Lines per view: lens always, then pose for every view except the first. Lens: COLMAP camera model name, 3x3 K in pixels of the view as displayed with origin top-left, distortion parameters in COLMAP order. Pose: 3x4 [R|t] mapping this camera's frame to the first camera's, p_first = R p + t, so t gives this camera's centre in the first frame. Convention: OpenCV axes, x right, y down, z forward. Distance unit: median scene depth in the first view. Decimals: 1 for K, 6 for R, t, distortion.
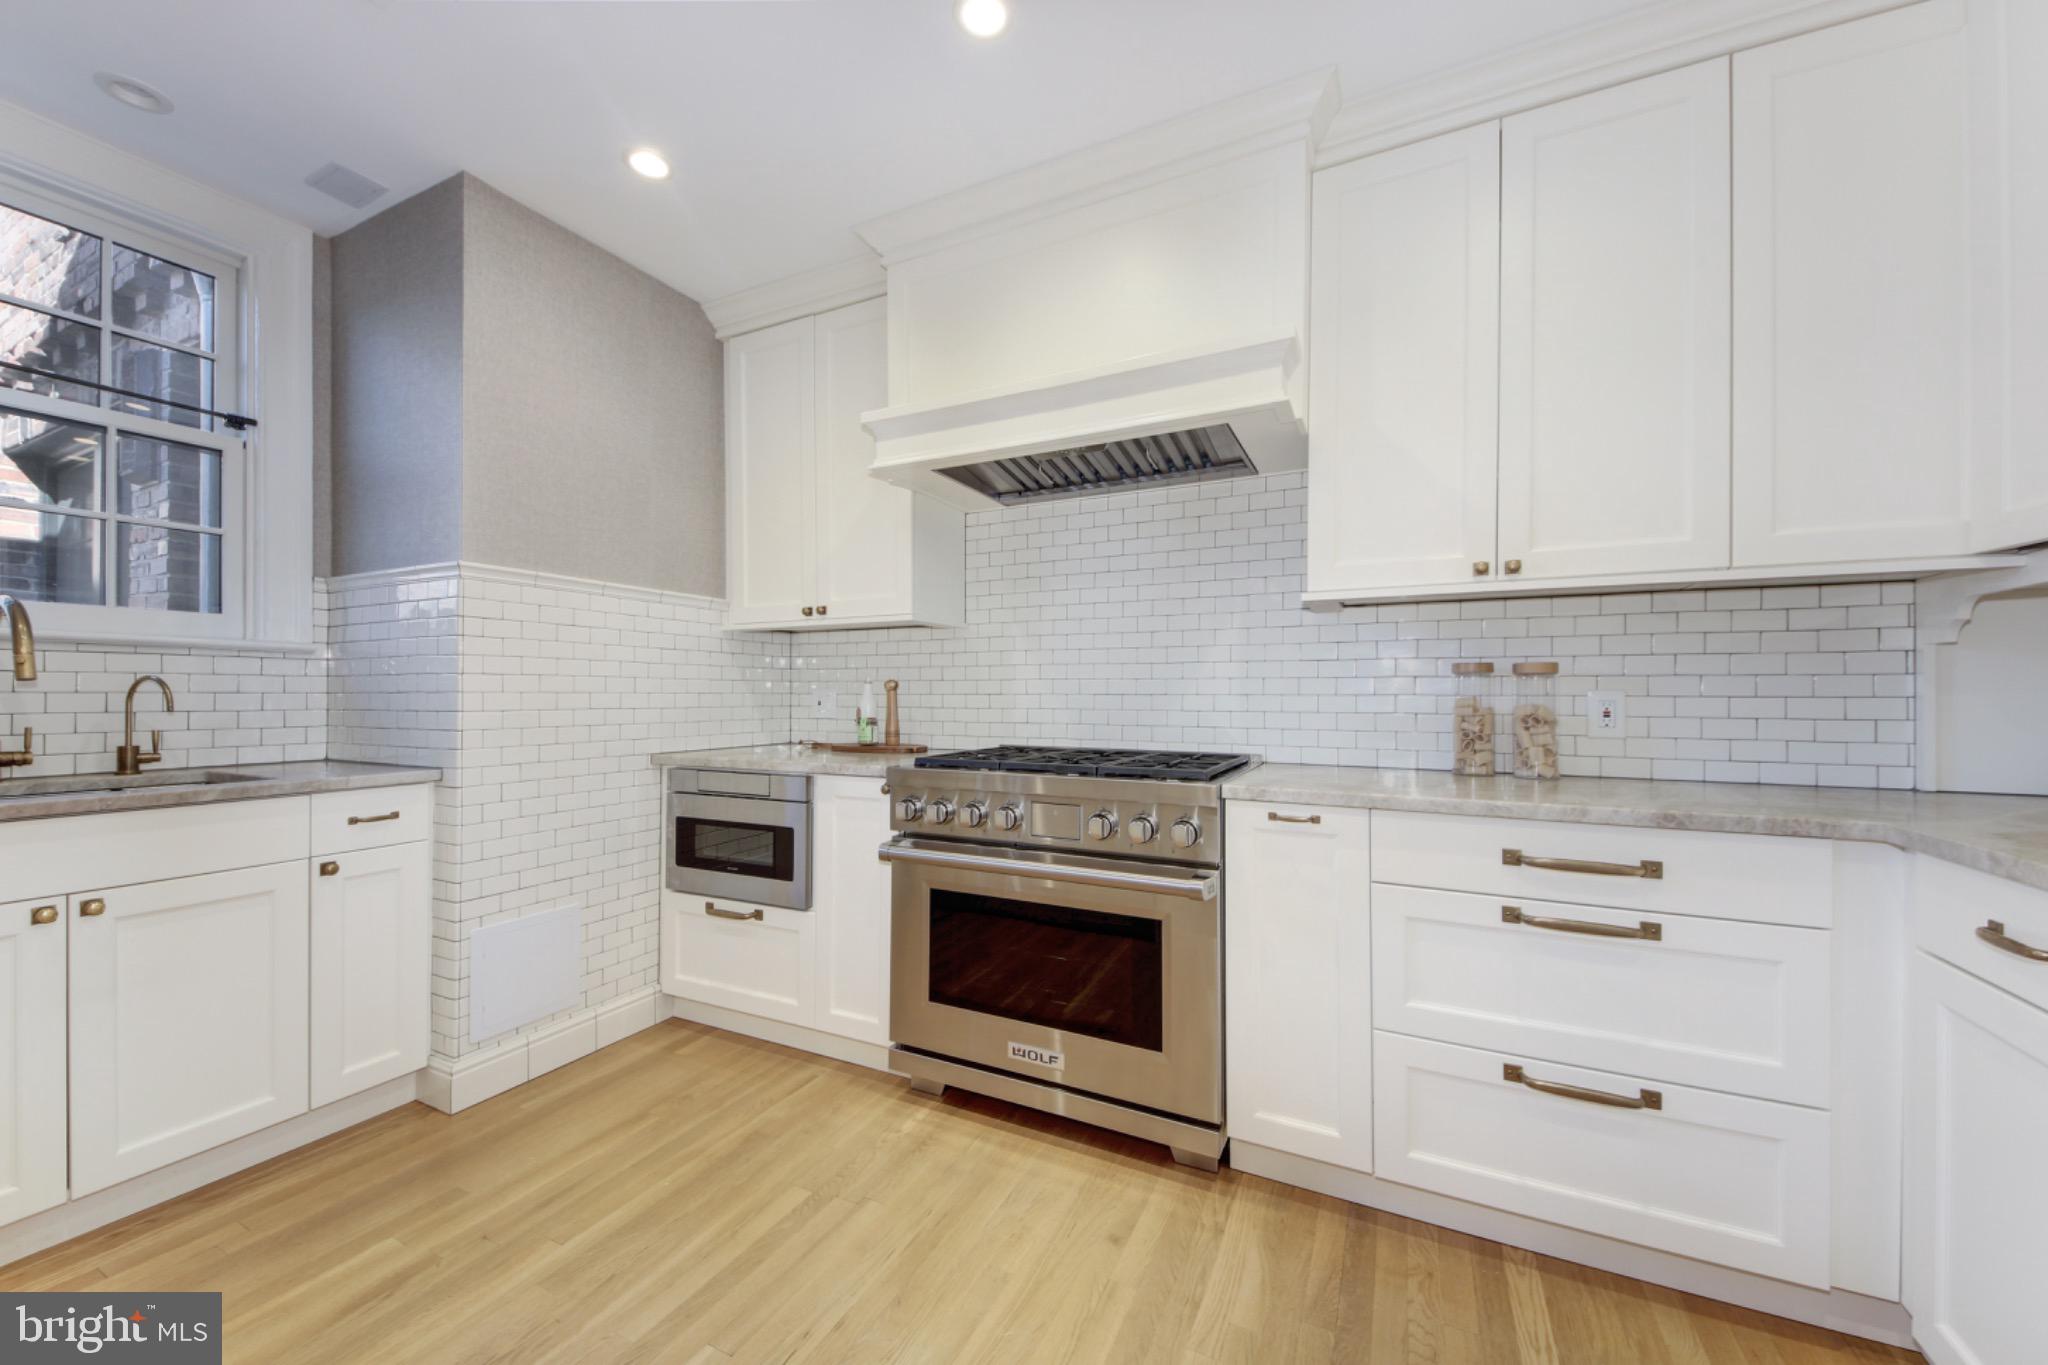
lens RADIAL K [[756.5, 0, 1020.9], [0, 756.5, 690.9], [0, 0, 1]] dist [0.058913, -0.027583]
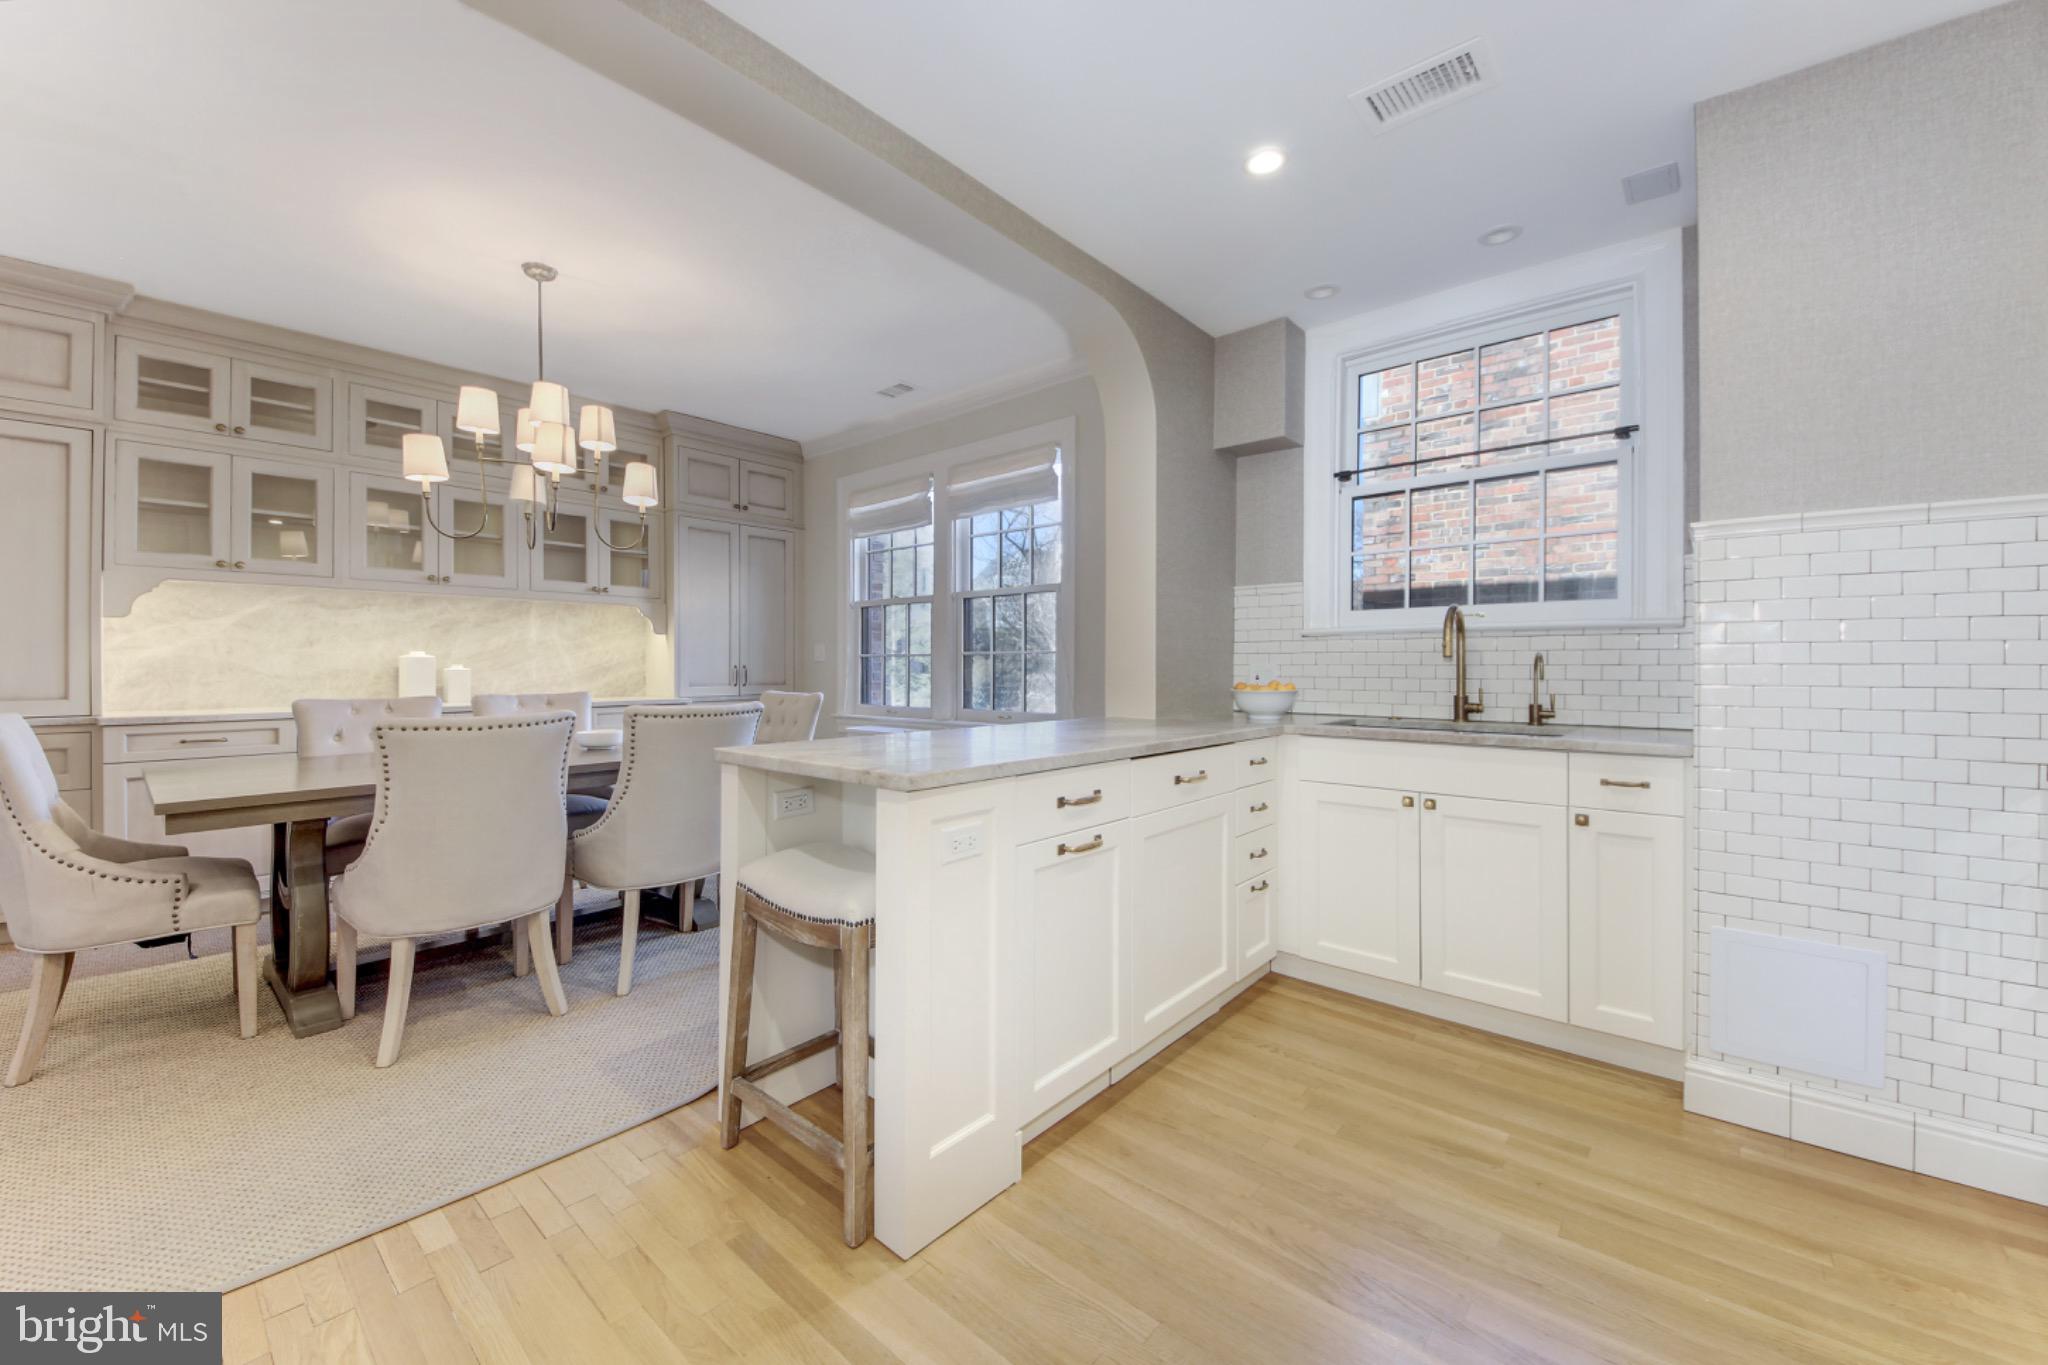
lens RADIAL K [[808.7, 0, 1031.7], [0, 808.7, 663.8], [0, 0, 1]] dist [0.022162, -0.014906]
pose [[-0.229616, -0.001248, -0.973280, 0.410888], [0.003765, 0.999991, -0.002171, -0.000078], [0.973274, -0.004163, -0.229609, 0.447801]]
